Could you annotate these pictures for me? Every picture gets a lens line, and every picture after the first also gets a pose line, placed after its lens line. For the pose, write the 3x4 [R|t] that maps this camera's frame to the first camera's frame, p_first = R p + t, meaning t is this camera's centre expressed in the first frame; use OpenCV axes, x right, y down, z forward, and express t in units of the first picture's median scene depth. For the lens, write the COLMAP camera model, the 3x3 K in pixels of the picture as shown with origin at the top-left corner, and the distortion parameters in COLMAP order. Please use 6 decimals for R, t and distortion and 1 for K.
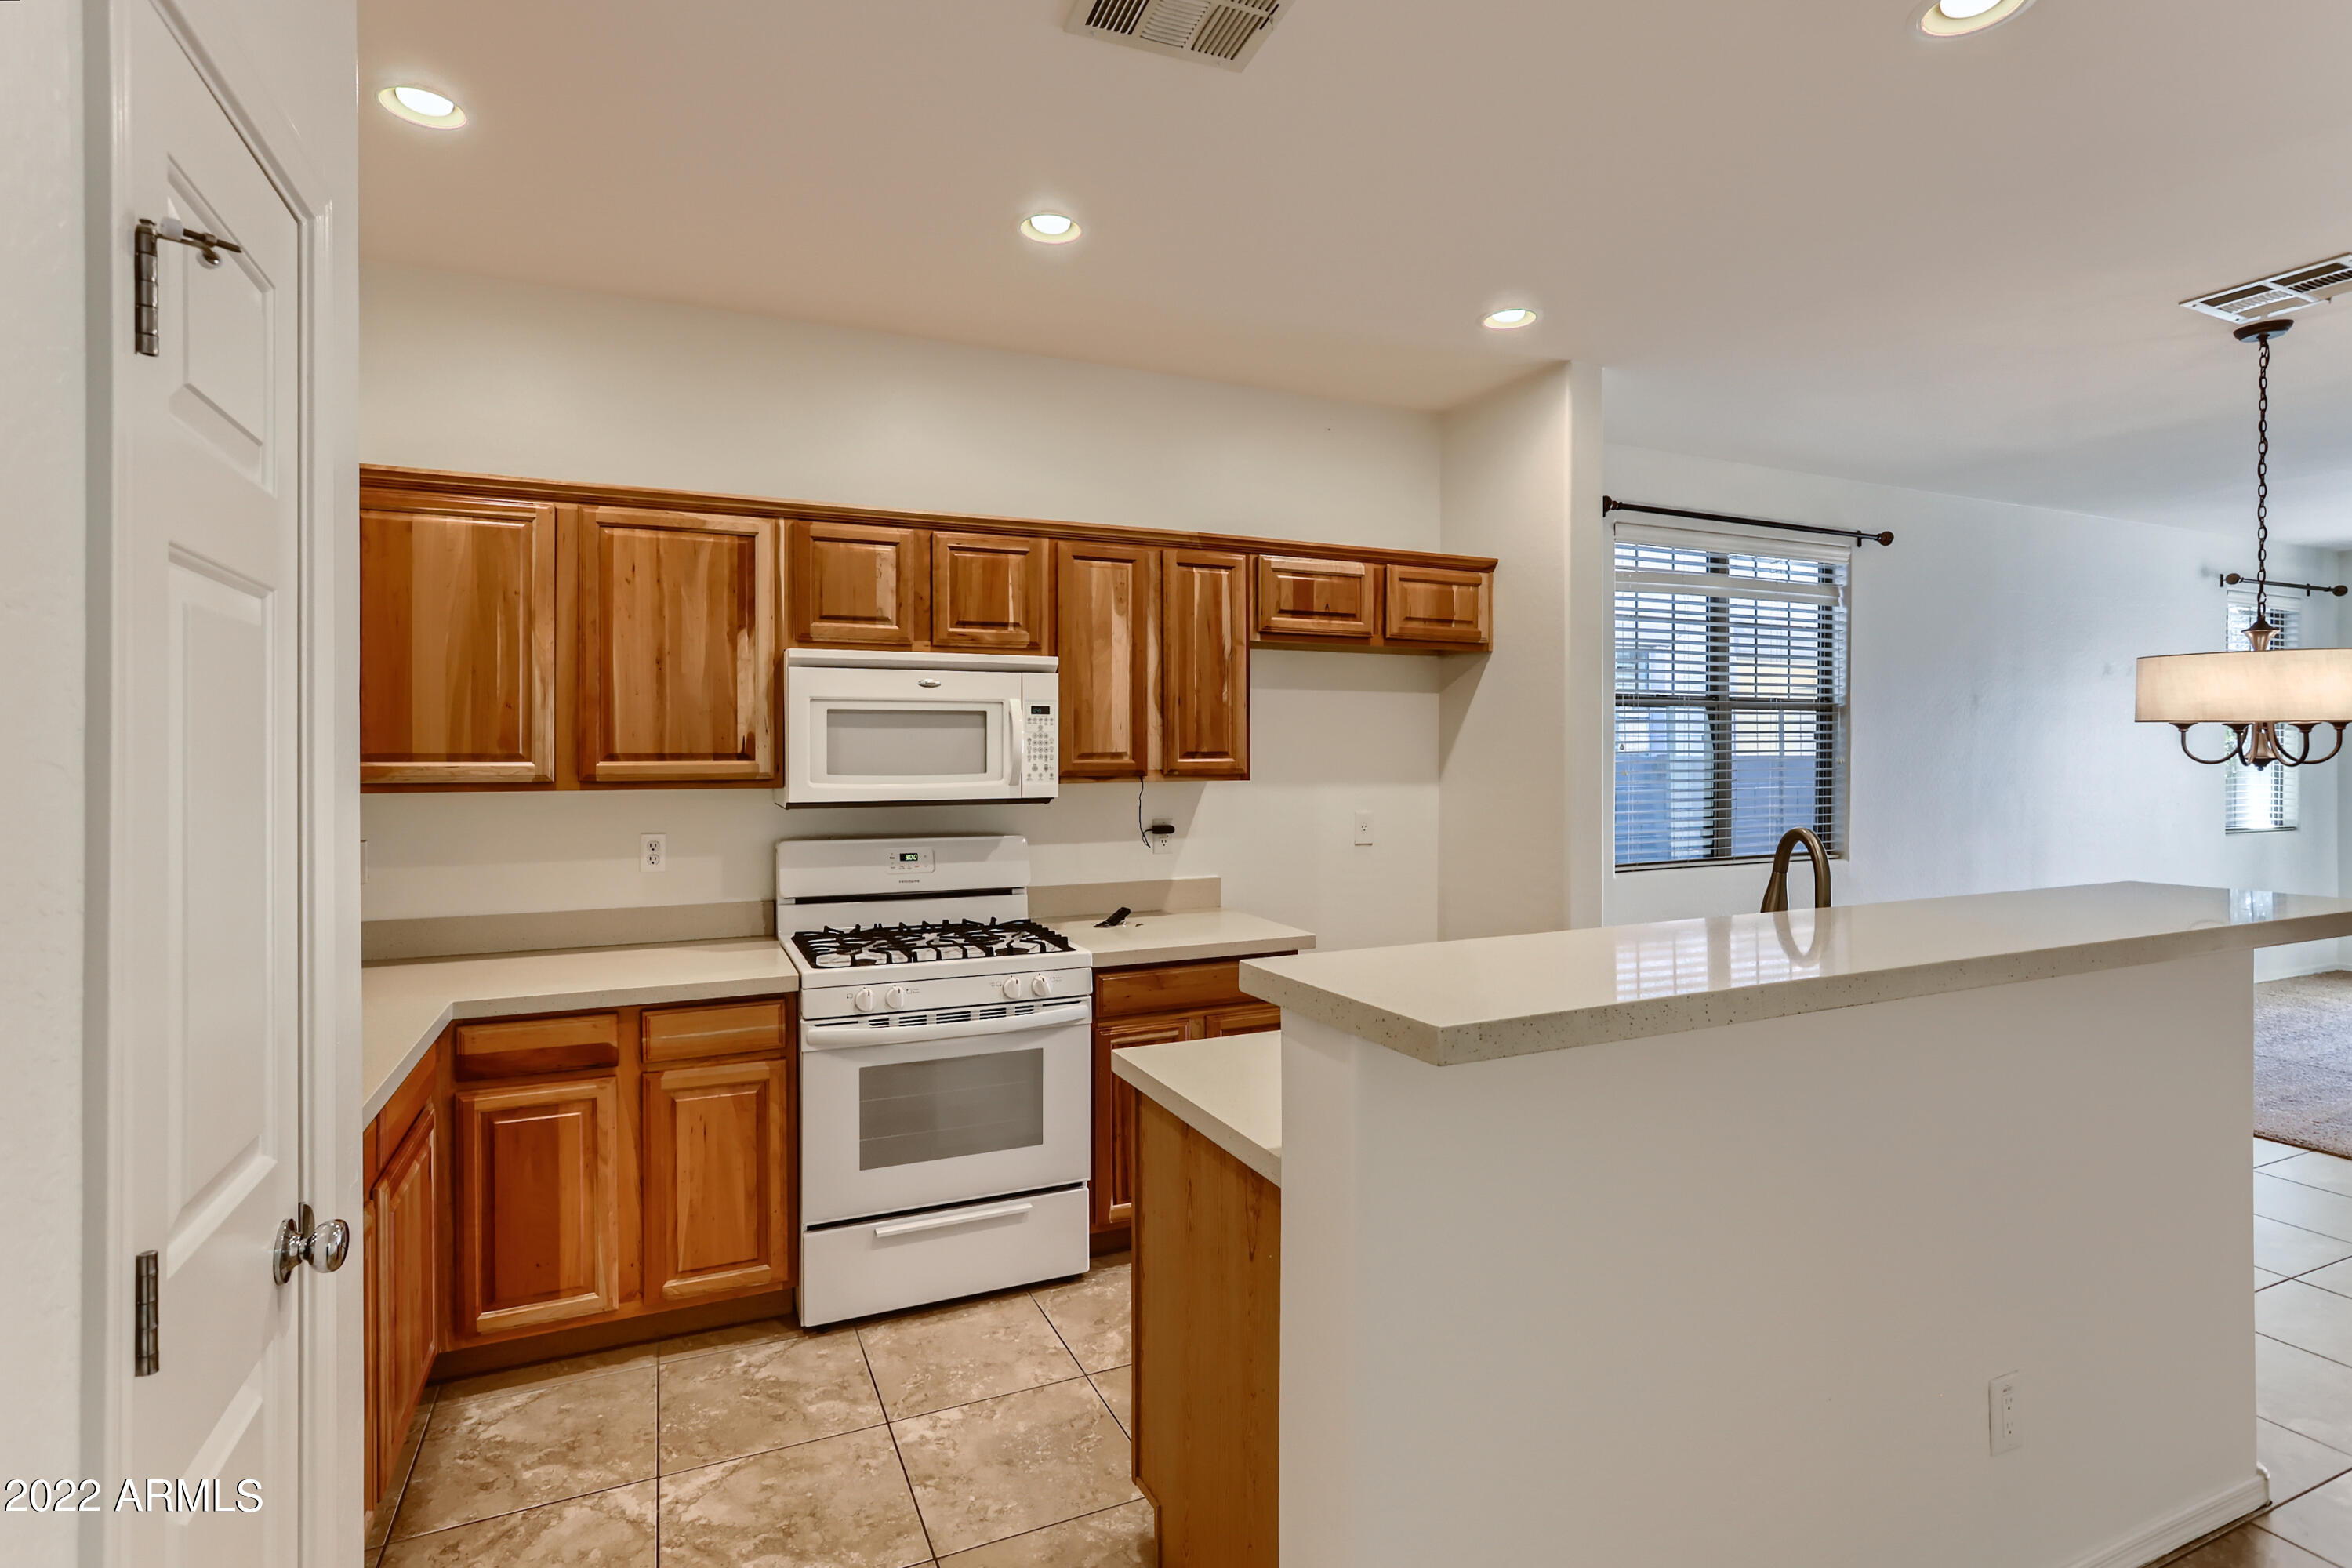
lens RADIAL K [[1147.6, 0, 1174.5], [0, 1147.6, 747.1], [0, 0, 1]] dist [-0.033427, 0.019733]
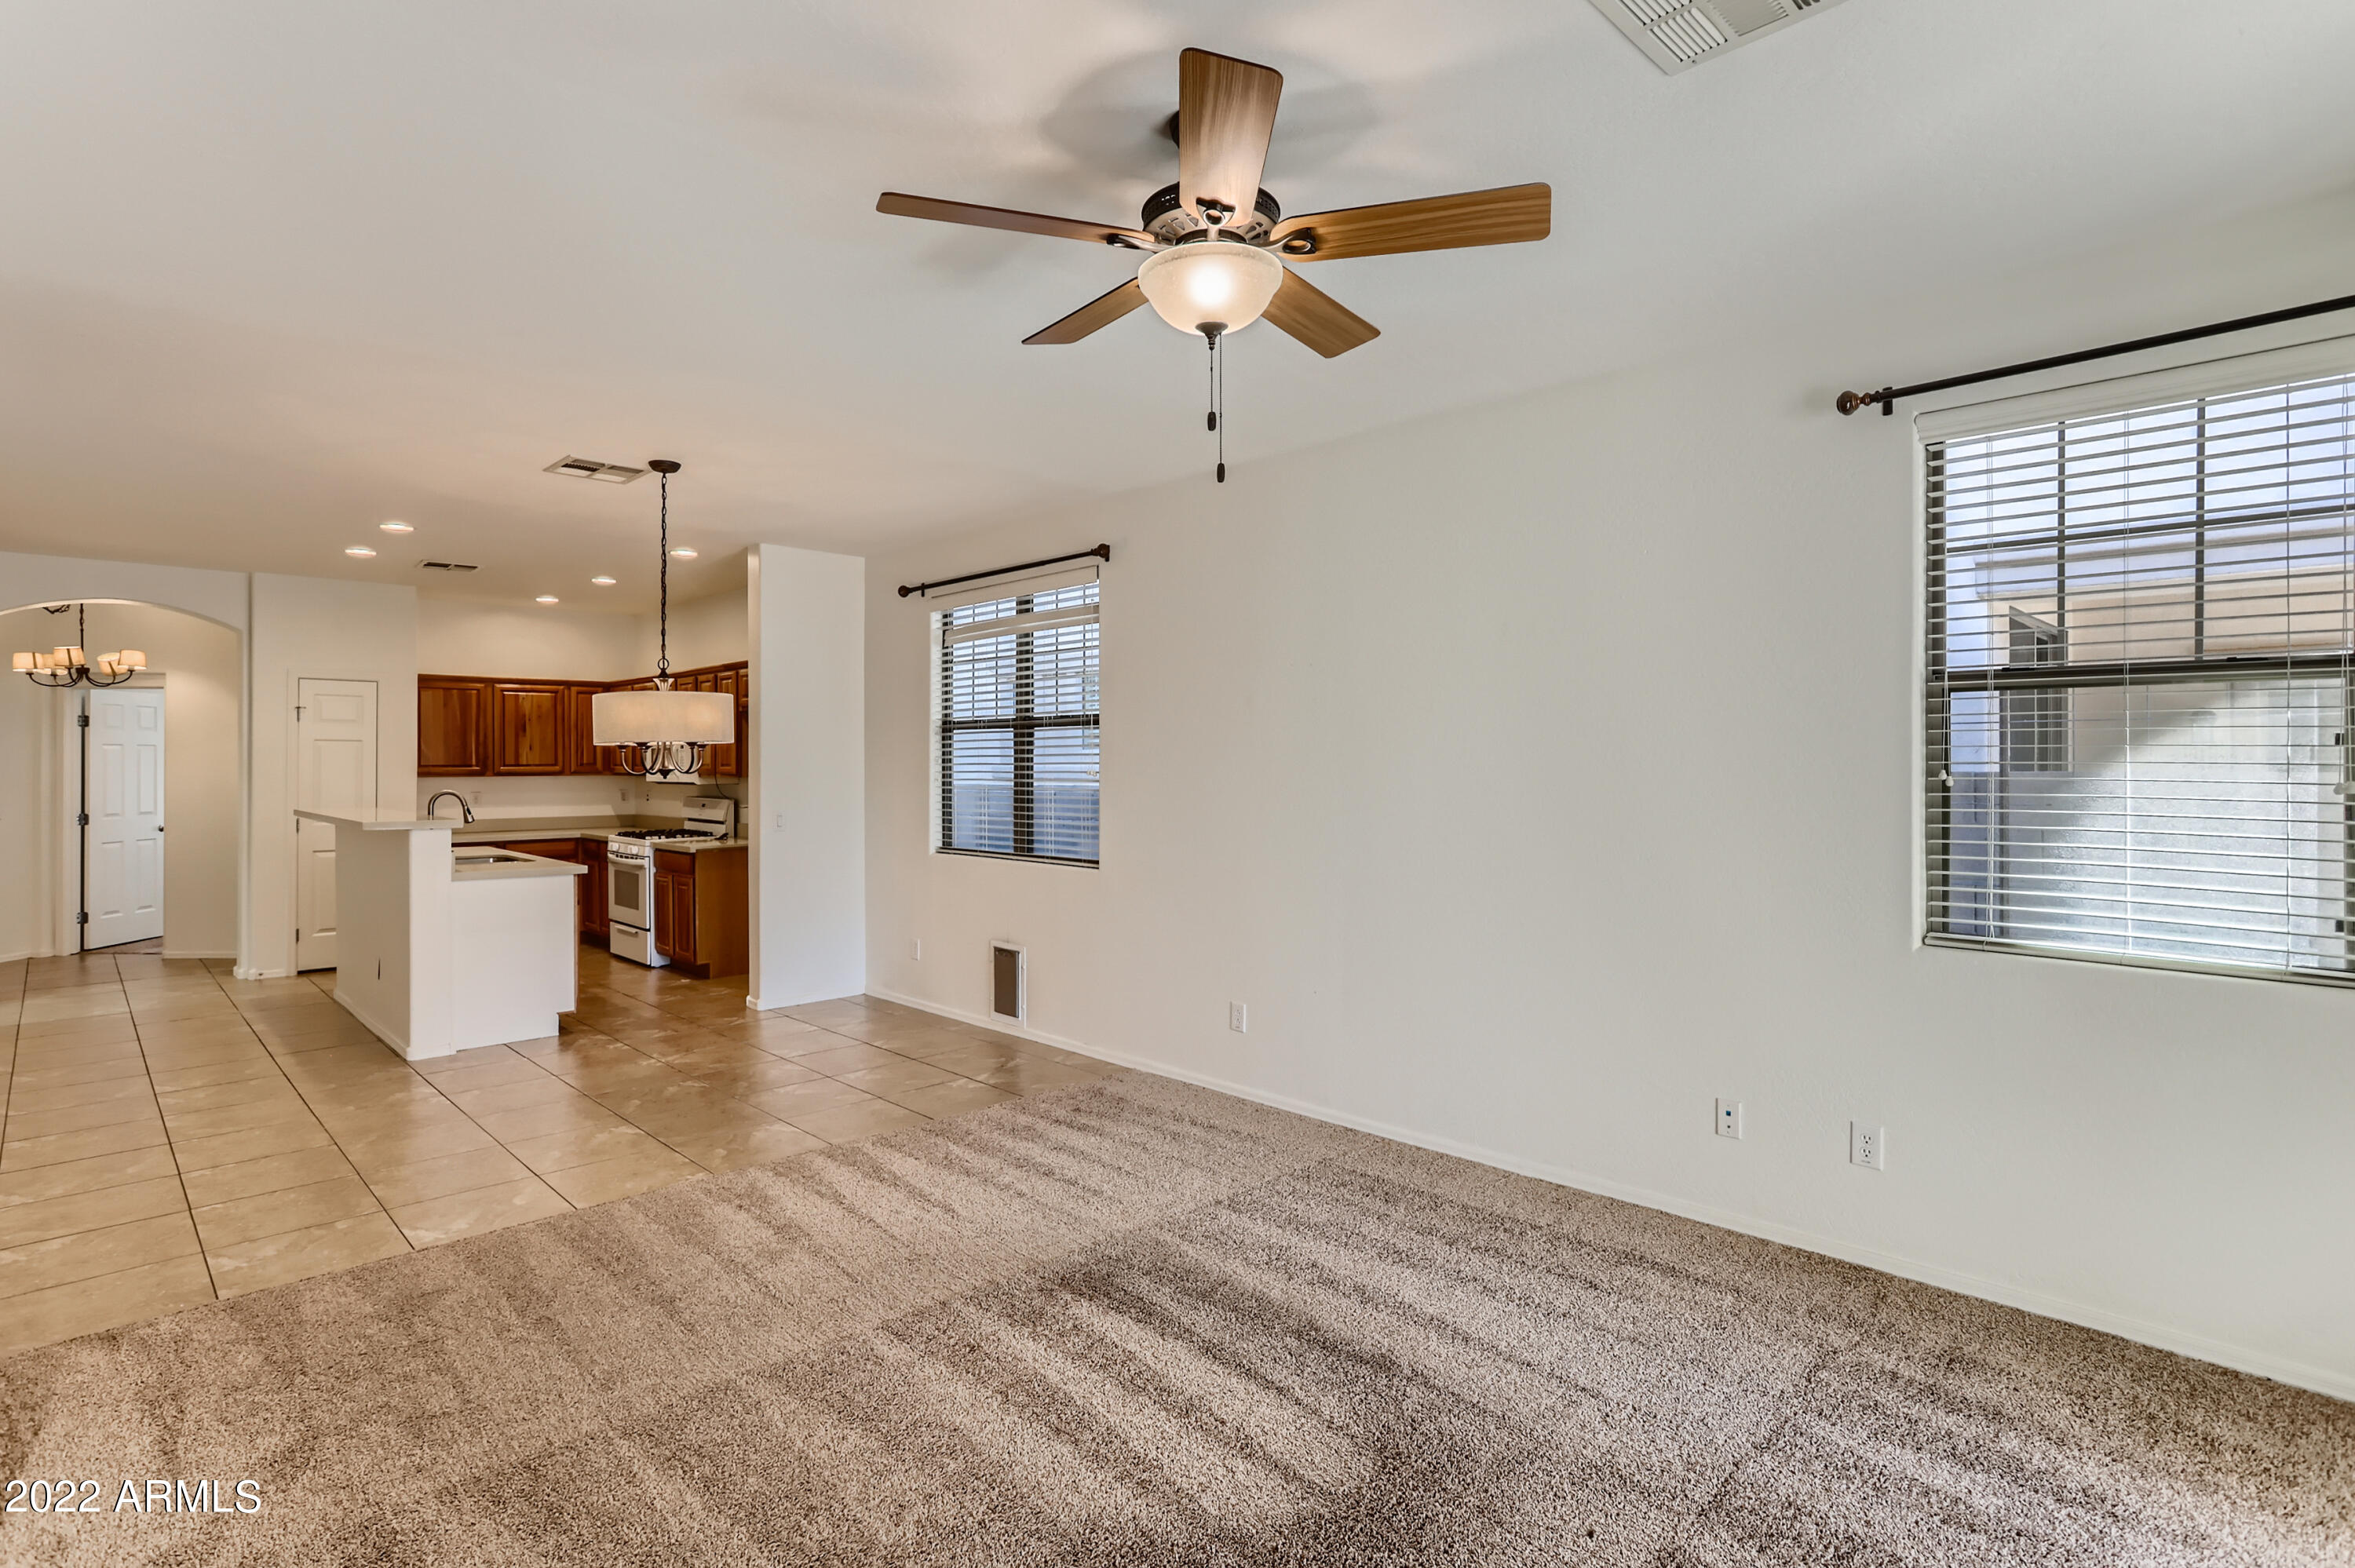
lens RADIAL K [[1148.9, 0, 1165.0], [0, 1148.9, 756.7], [0, 0, 1]] dist [-0.033427, 0.019733]
pose [[0.340934, -0.004117, -0.940078, 2.411687], [0.005182, 0.999983, -0.002500, 0.000350], [0.940073, -0.004019, 0.340950, 1.067231]]
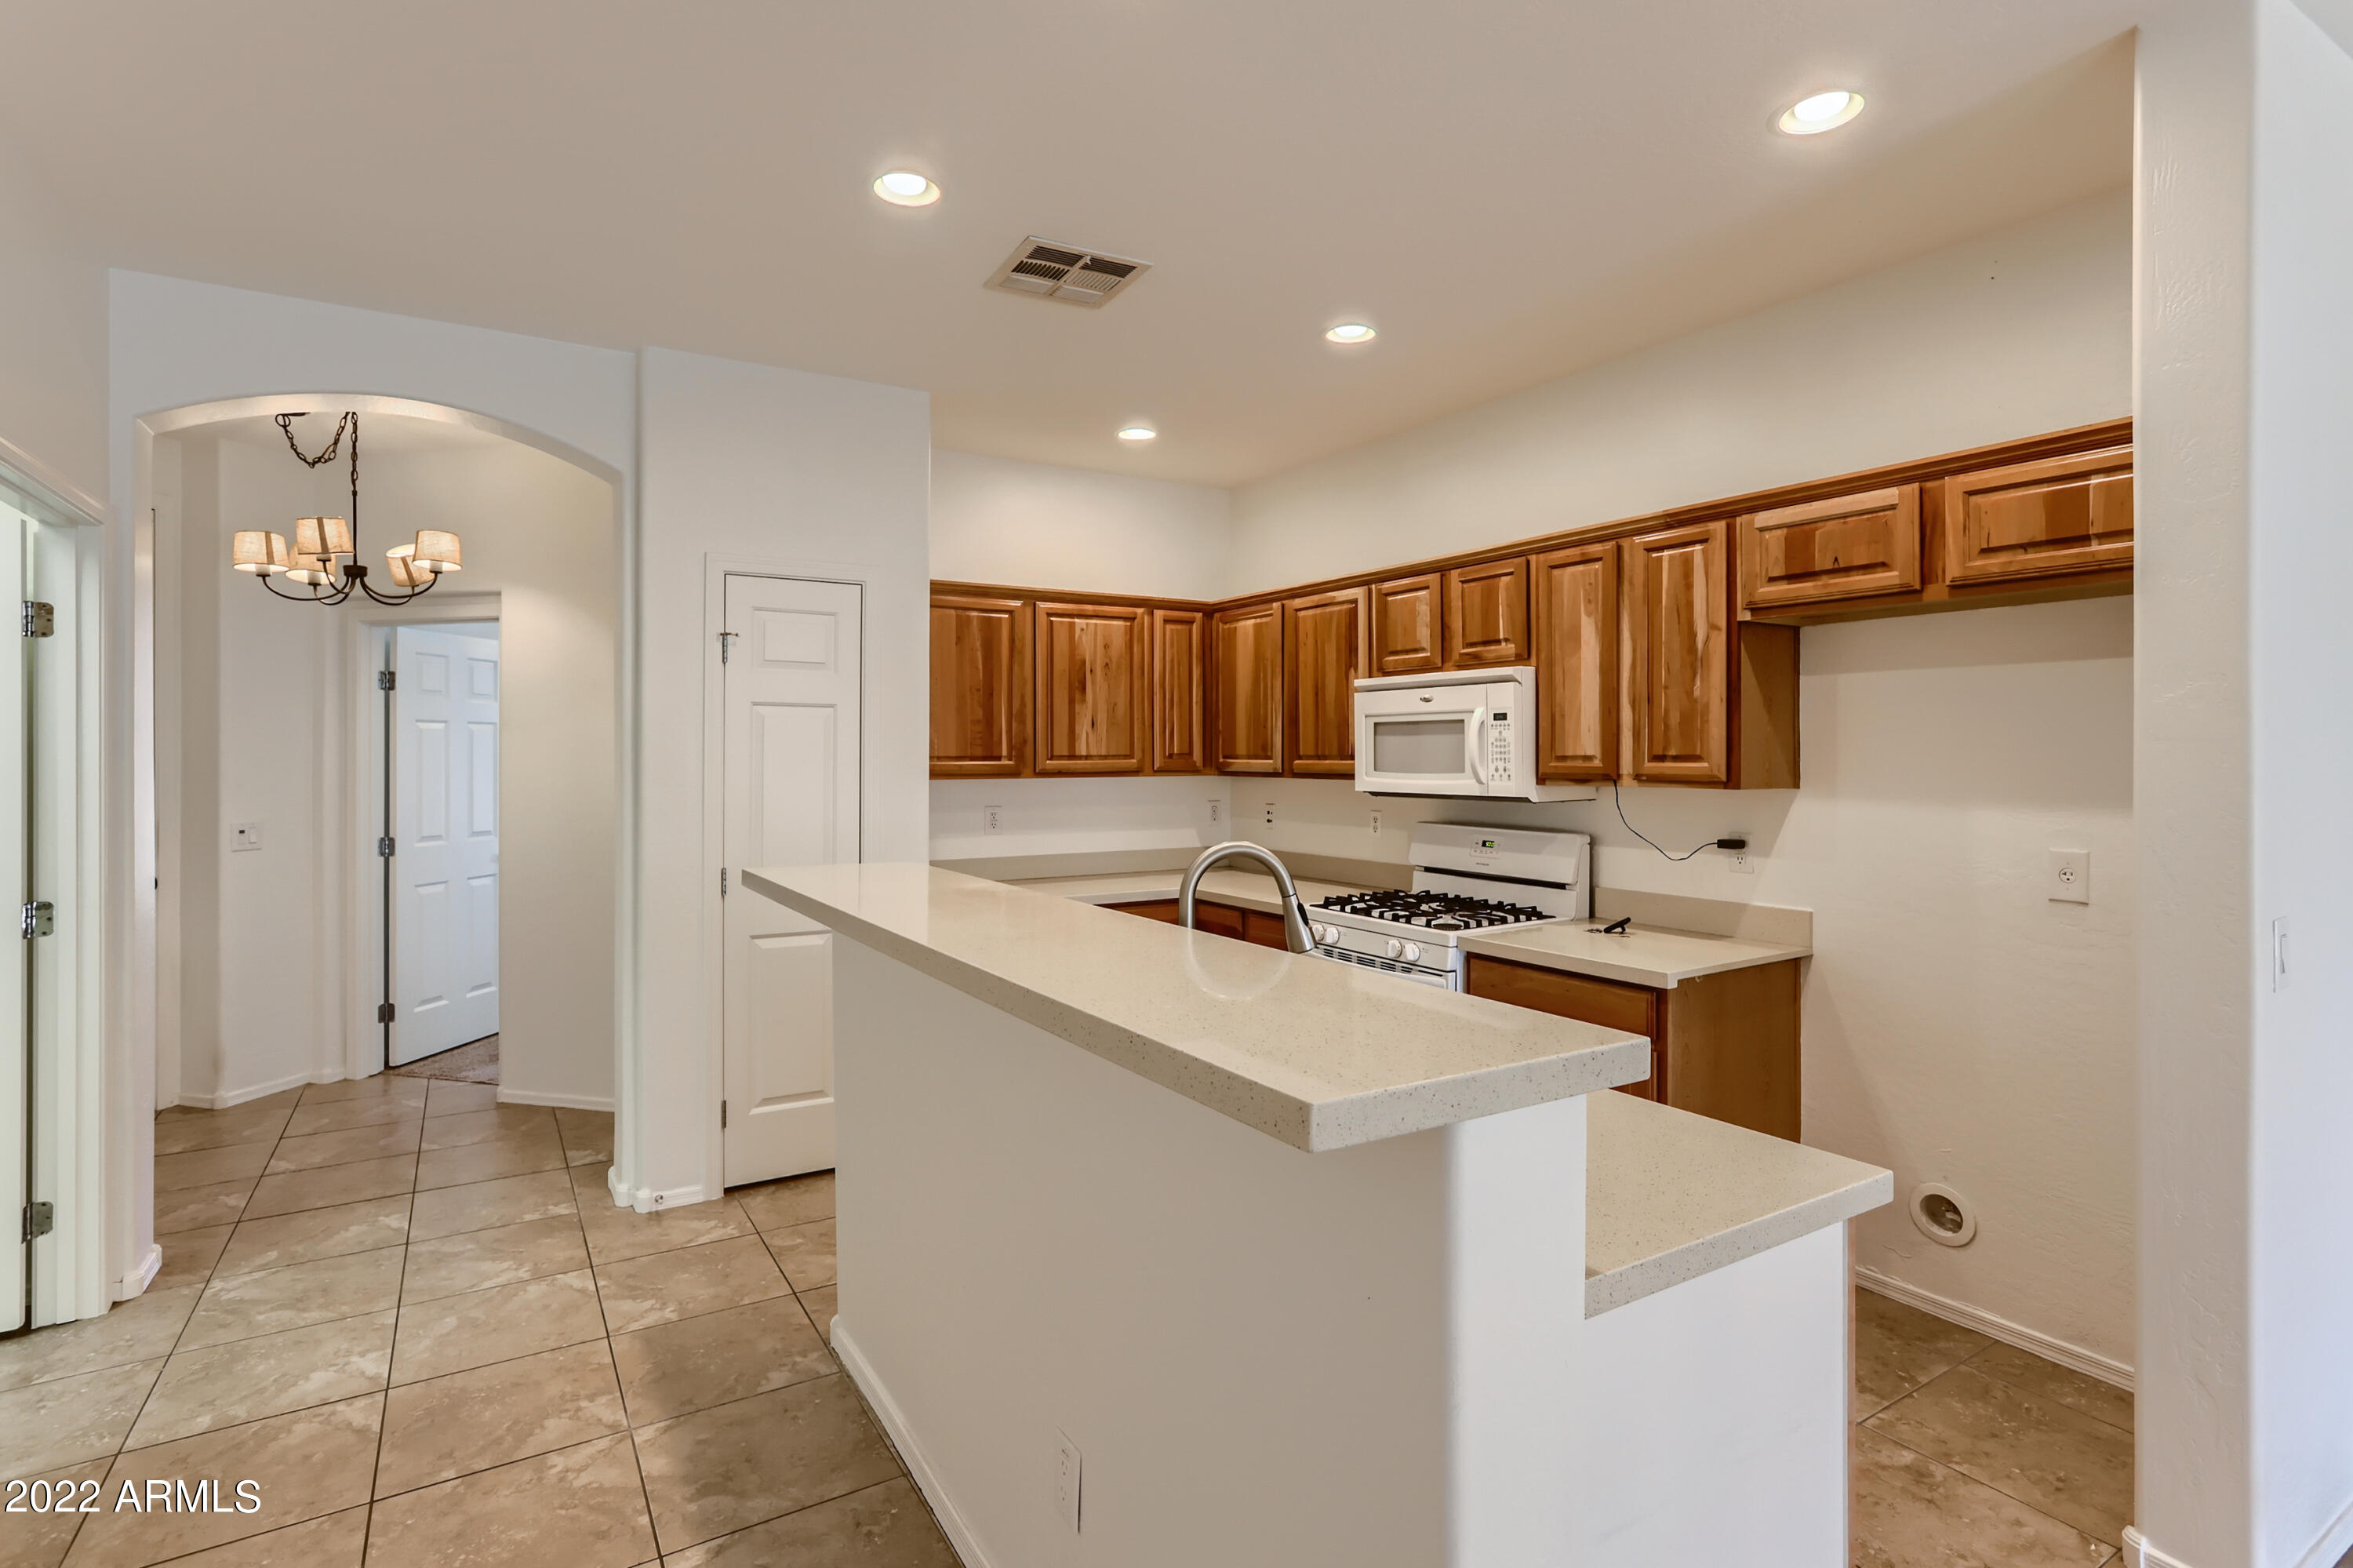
lens RADIAL K [[1148.1, 0, 1170.0], [0, 1148.1, 748.5], [0, 0, 1]] dist [-0.033427, 0.019733]
pose [[0.123962, -0.002711, -0.992283, 0.872114], [0.003818, 0.999990, -0.002255, -0.000618], [0.992280, -0.003509, 0.123971, 0.515739]]
